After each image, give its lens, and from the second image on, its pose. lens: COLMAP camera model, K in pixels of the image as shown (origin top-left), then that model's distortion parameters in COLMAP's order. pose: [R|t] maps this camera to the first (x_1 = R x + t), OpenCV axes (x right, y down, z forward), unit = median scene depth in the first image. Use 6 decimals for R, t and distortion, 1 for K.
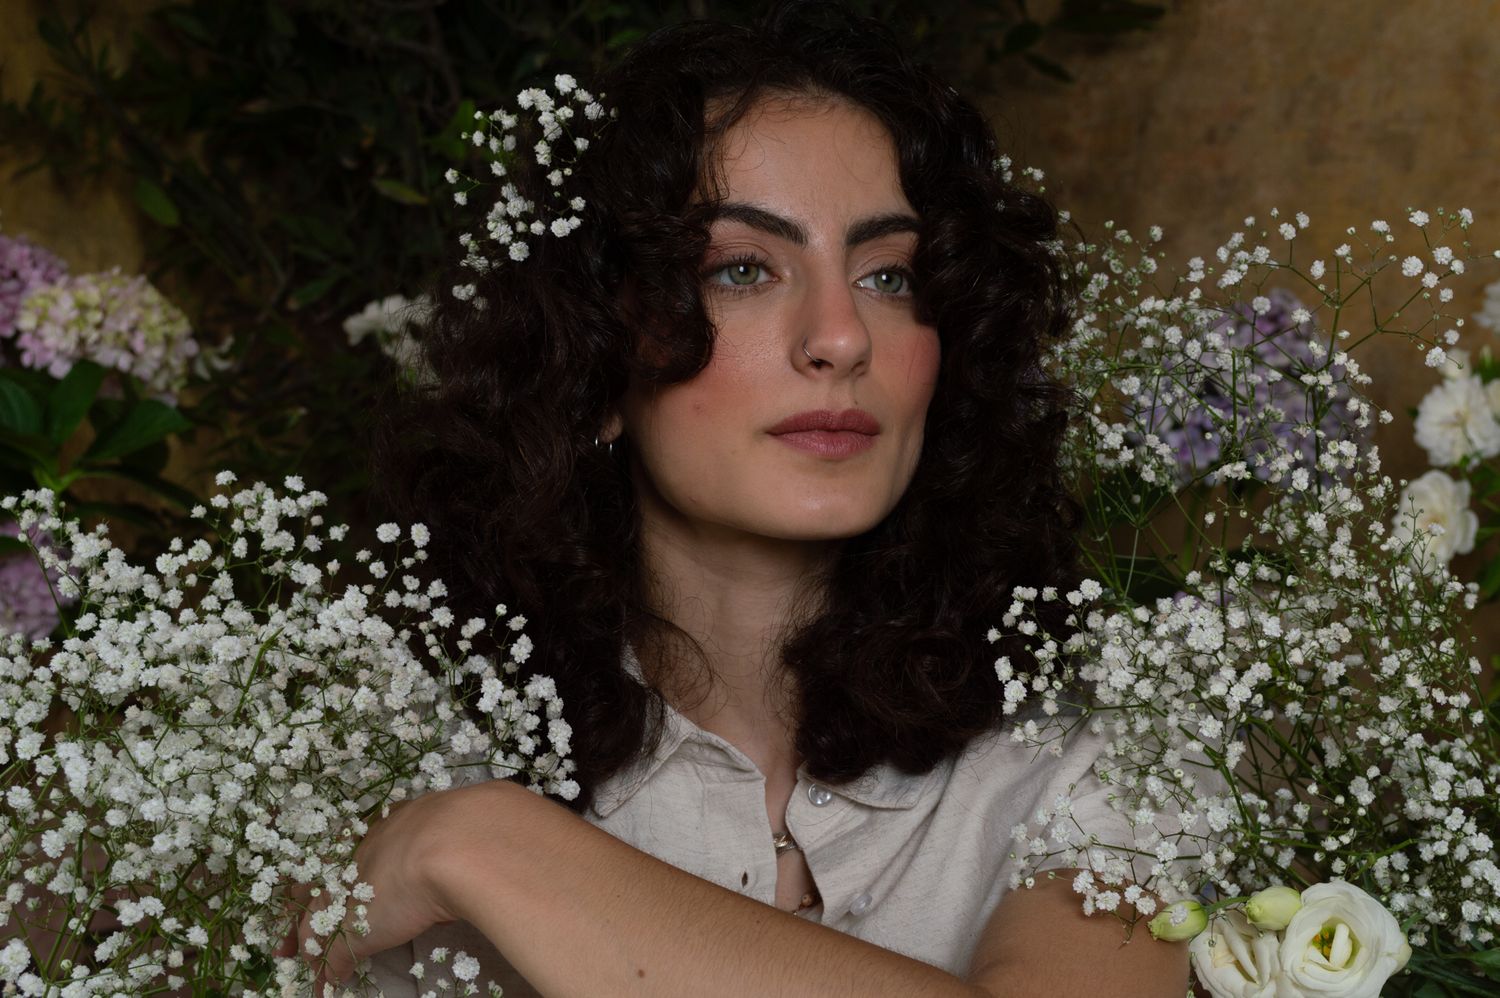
lens RADIAL K [[2338.3, 0, 750.0], [0, 2338.3, 499.0], [0, 0, 1]] dist [-0.011159, -0.153114]
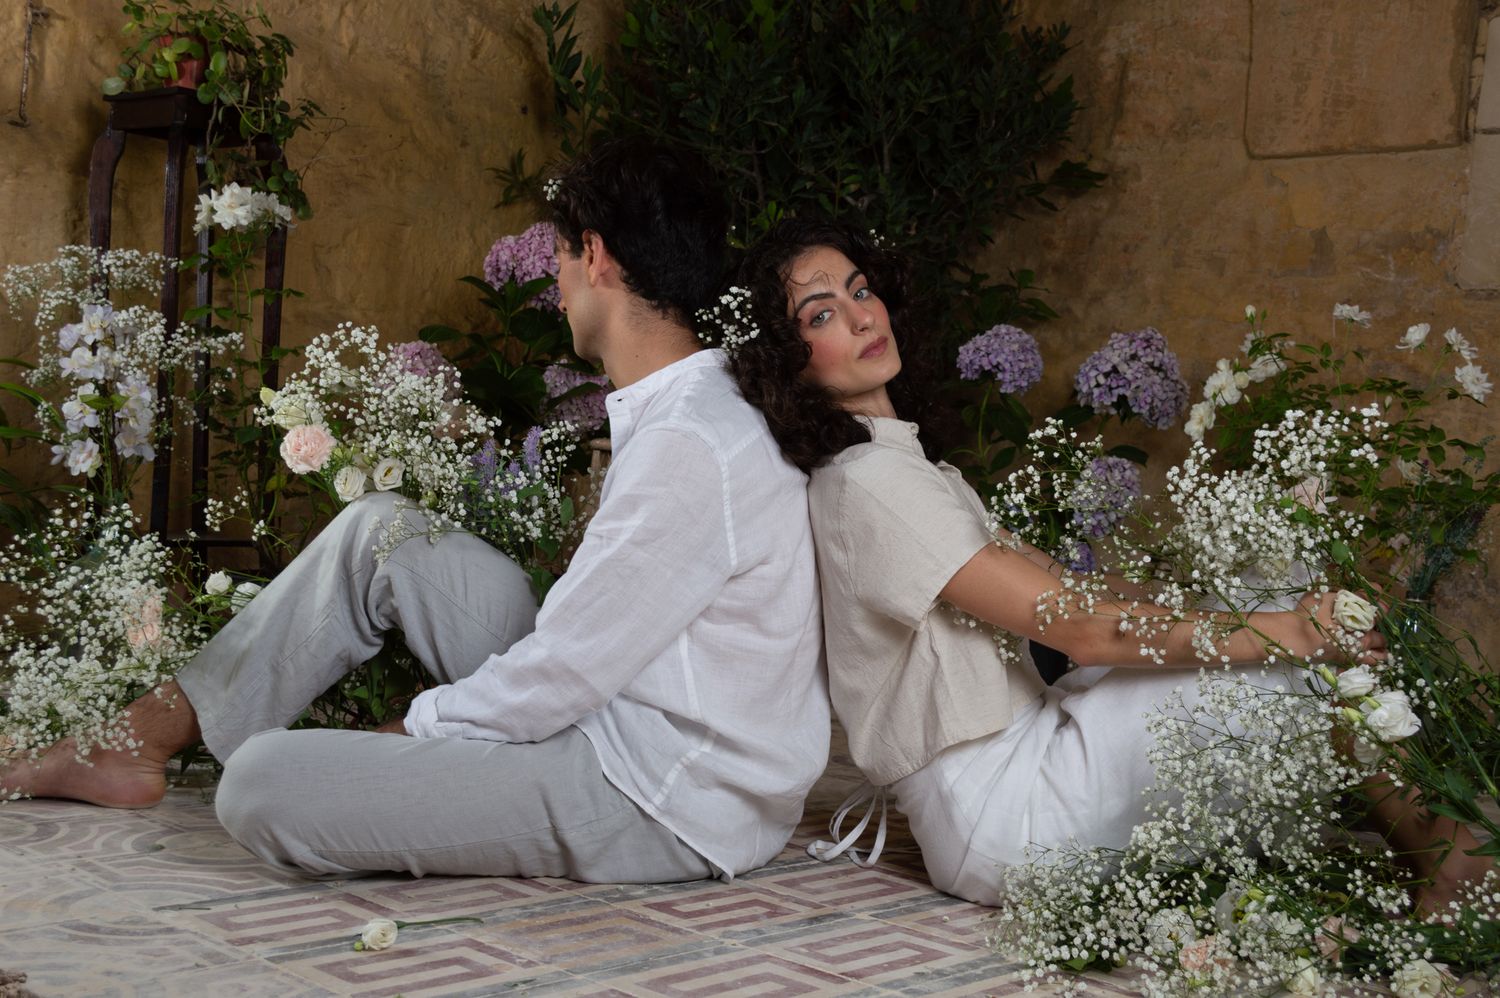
lens RADIAL K [[1815.5, 0, 750.0], [0, 1815.5, 499.0], [0, 0, 1]] dist [-0.026557, 0.043862]
pose [[0.995814, 0.091297, 0.004495, -0.115890], [-0.091355, 0.995704, 0.015080, 0.066443], [-0.003099, -0.015427, 0.999876, -0.579684]]
